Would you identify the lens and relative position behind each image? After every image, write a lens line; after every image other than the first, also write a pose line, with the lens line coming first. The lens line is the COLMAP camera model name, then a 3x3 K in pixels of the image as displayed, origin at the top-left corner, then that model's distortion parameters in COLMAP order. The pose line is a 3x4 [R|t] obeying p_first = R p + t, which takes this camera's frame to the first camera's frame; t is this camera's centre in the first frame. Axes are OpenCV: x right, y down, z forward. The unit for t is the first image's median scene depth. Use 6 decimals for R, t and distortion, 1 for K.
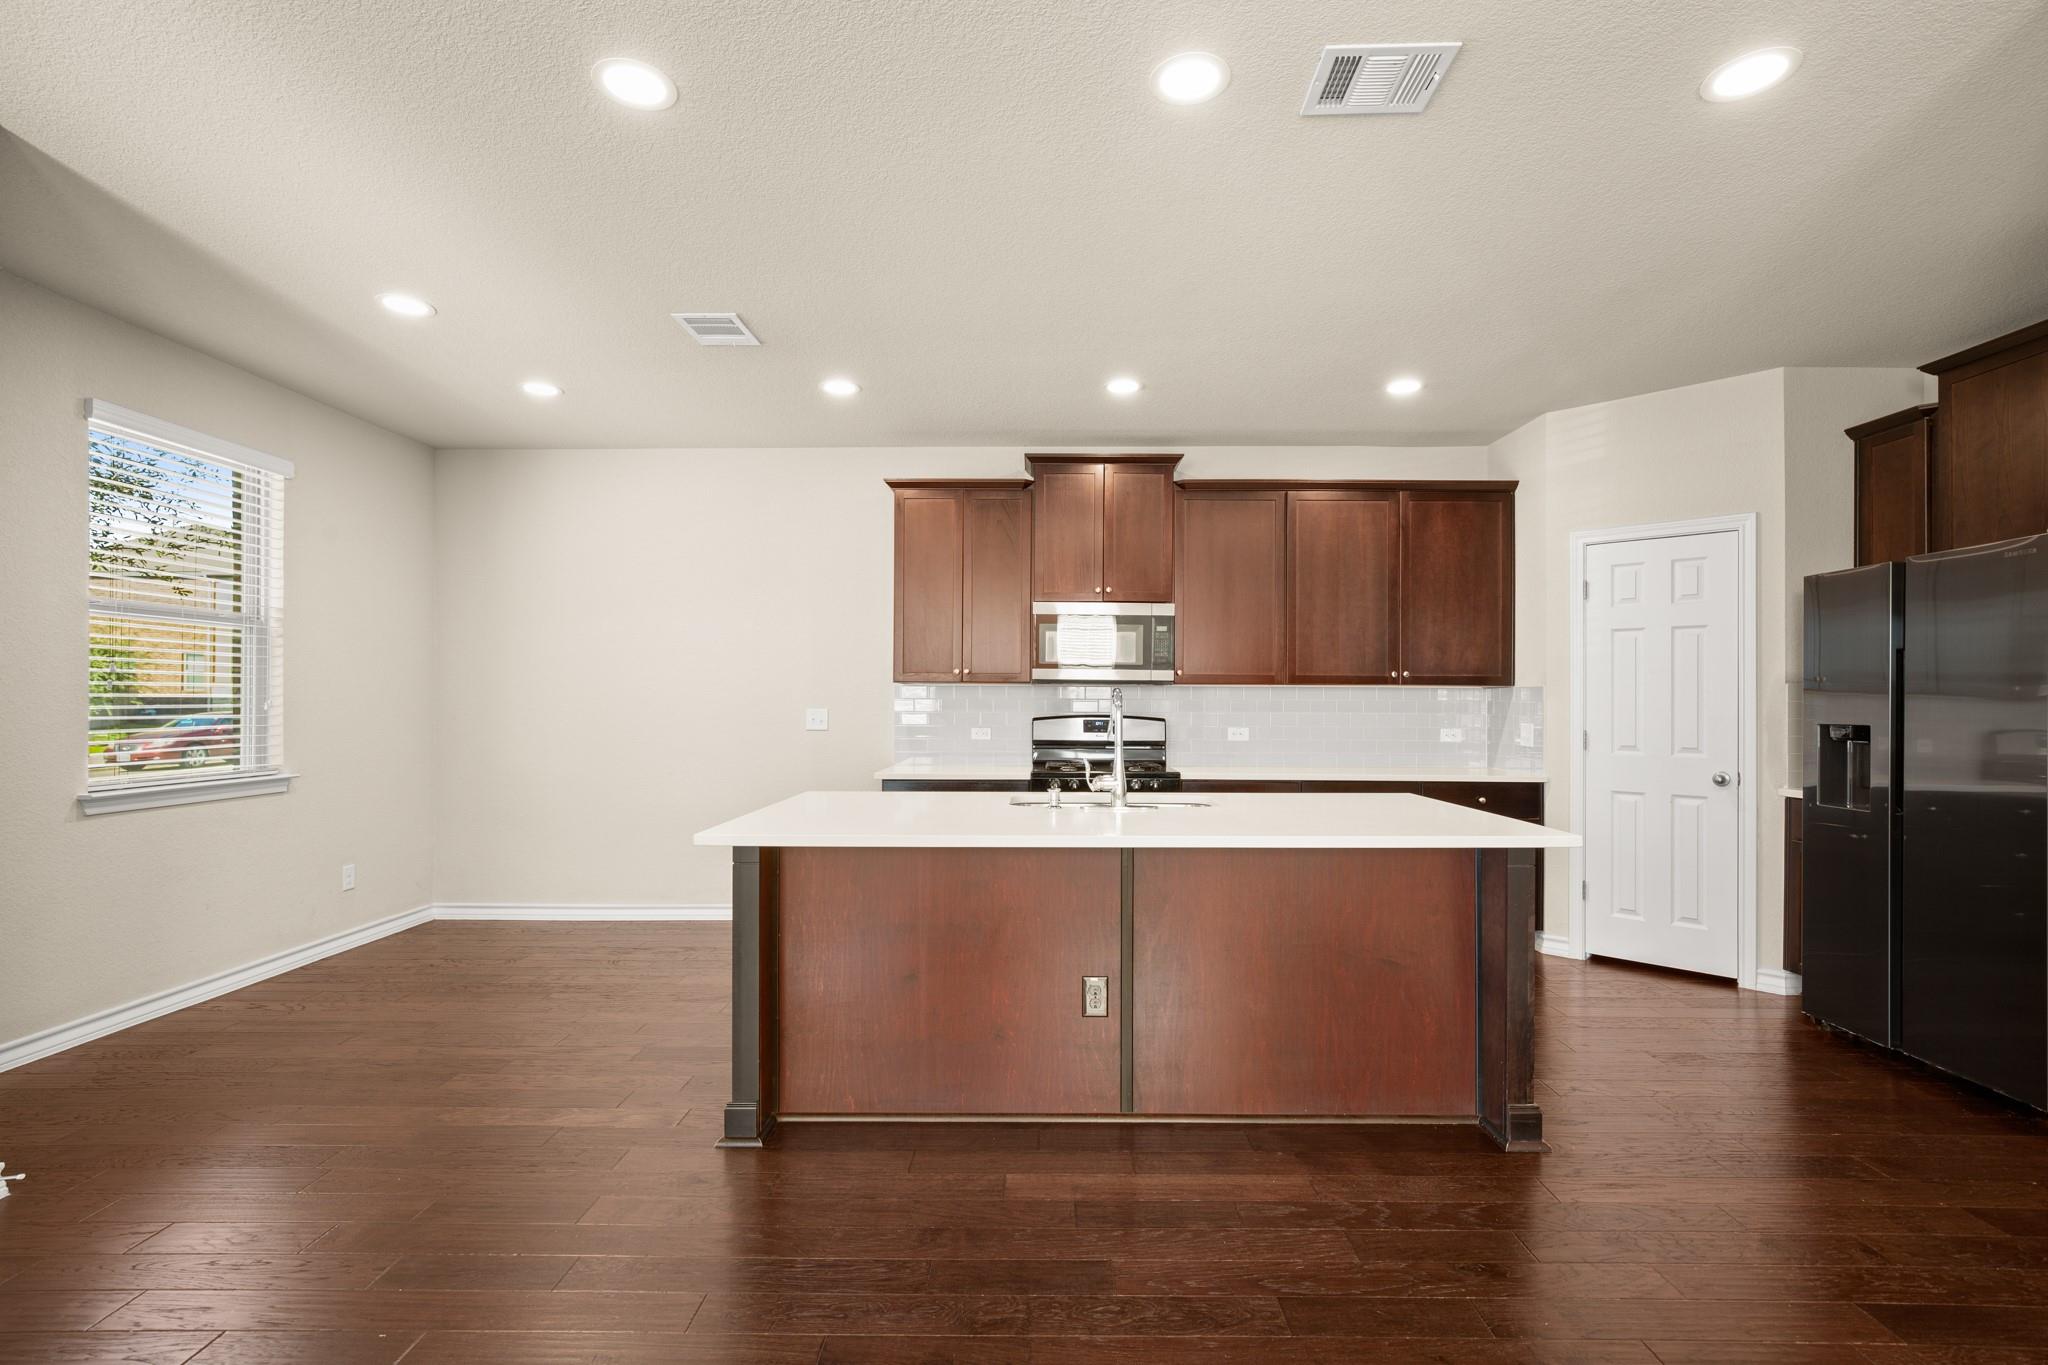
lens RADIAL K [[936.5, 0, 1034.2], [0, 936.5, 683.7], [0, 0, 1]] dist [-0.005282, 0.001727]
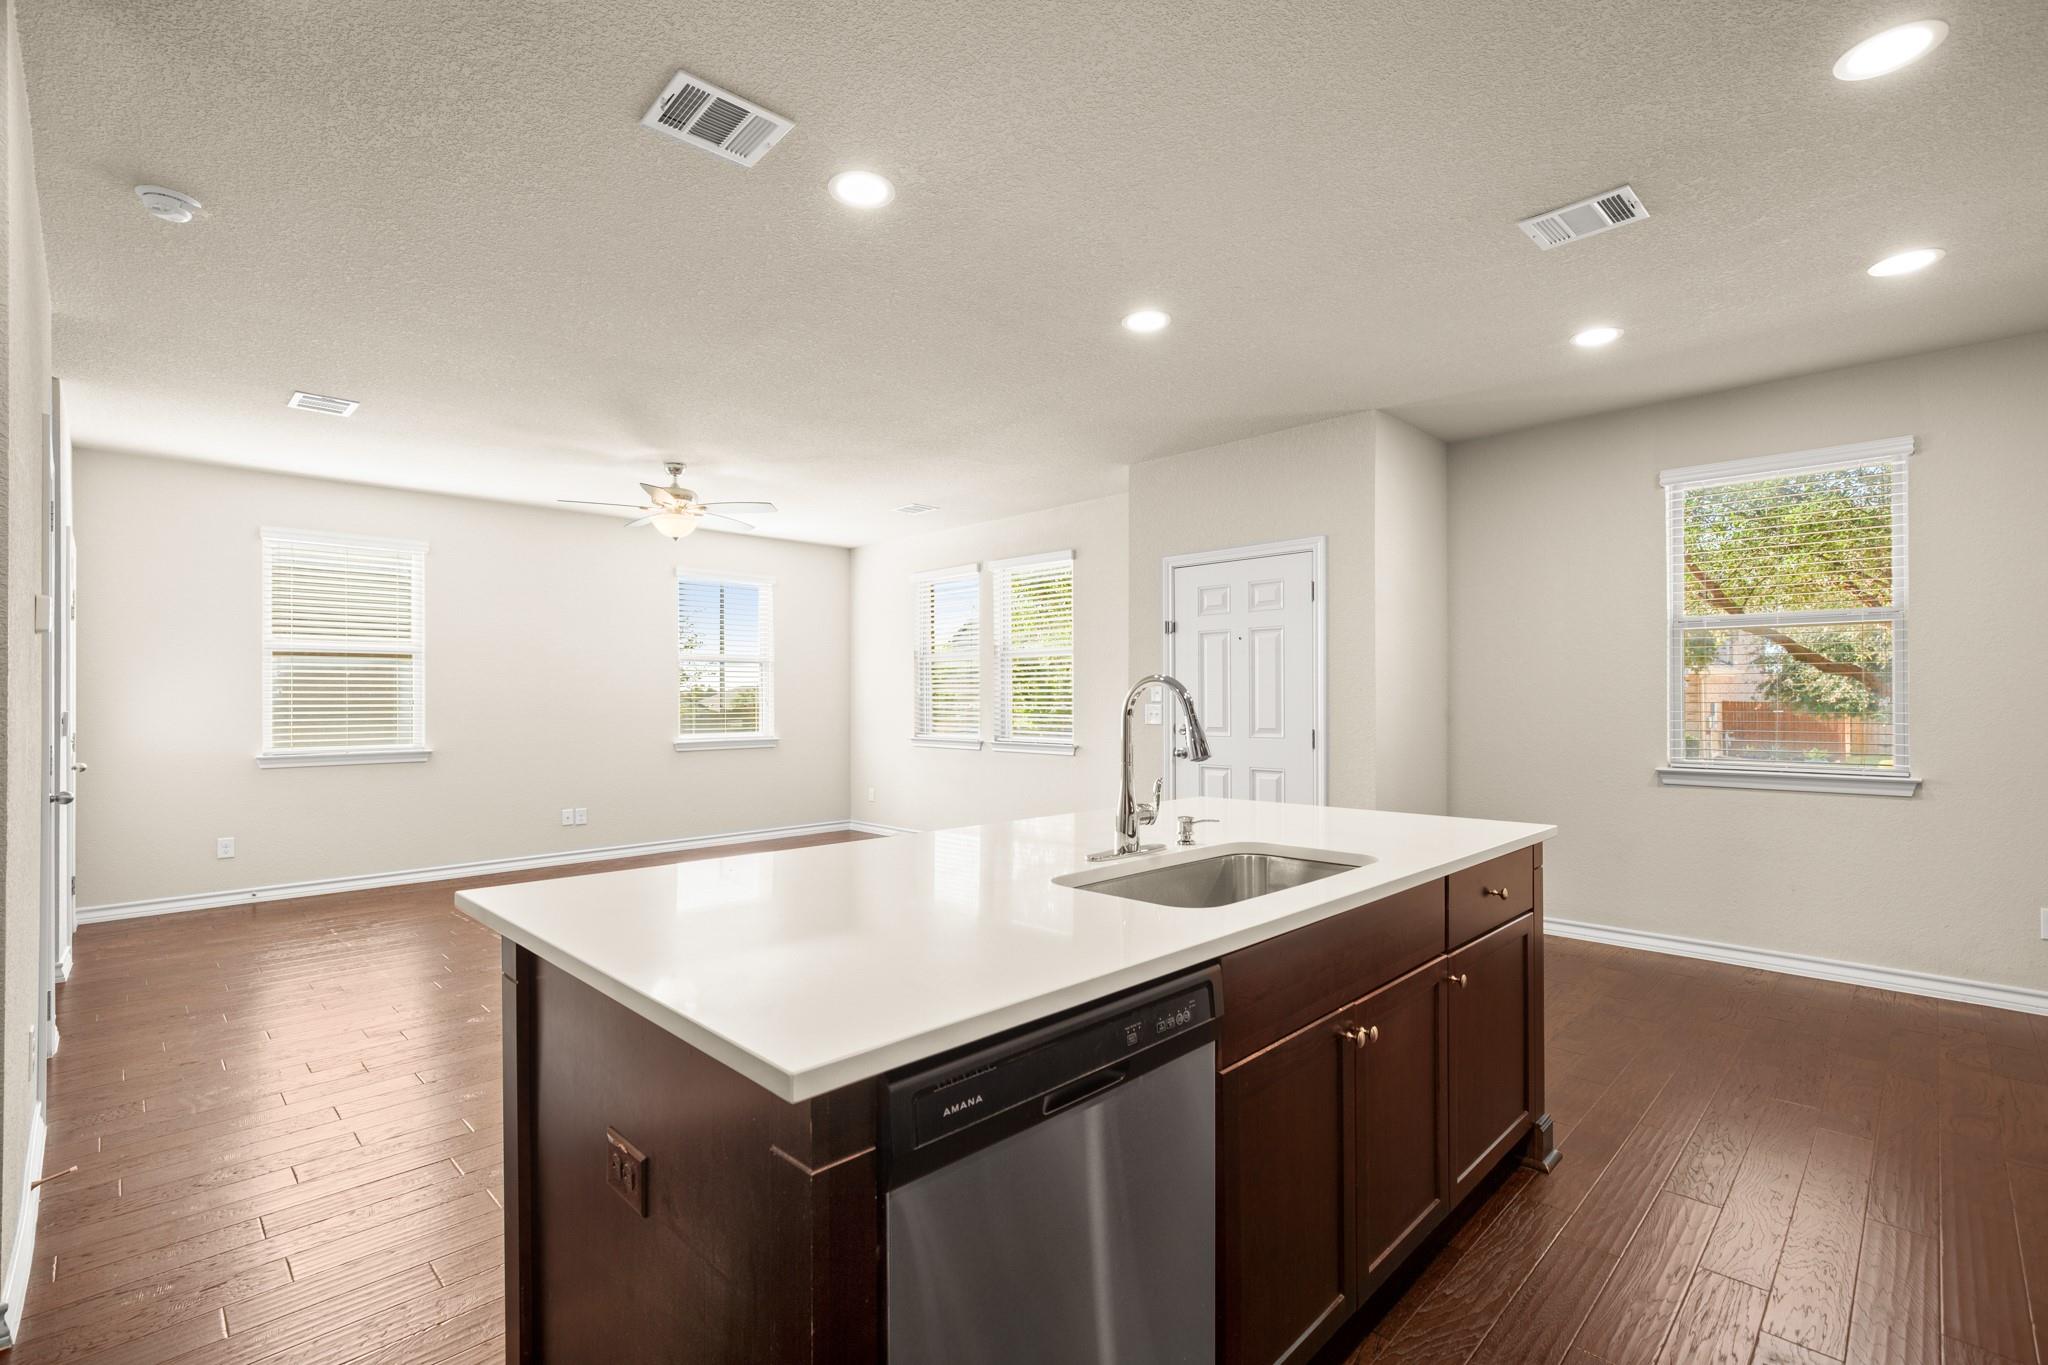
lens RADIAL K [[936.5, 0, 1022.6], [0, 936.5, 687.7], [0, 0, 1]] dist [-0.005282, 0.001727]
pose [[-0.697285, -0.006715, -0.716763, 0.459318], [0.014935, 0.999603, -0.023893, 0.016654], [0.716639, -0.027365, -0.696908, 1.007109]]
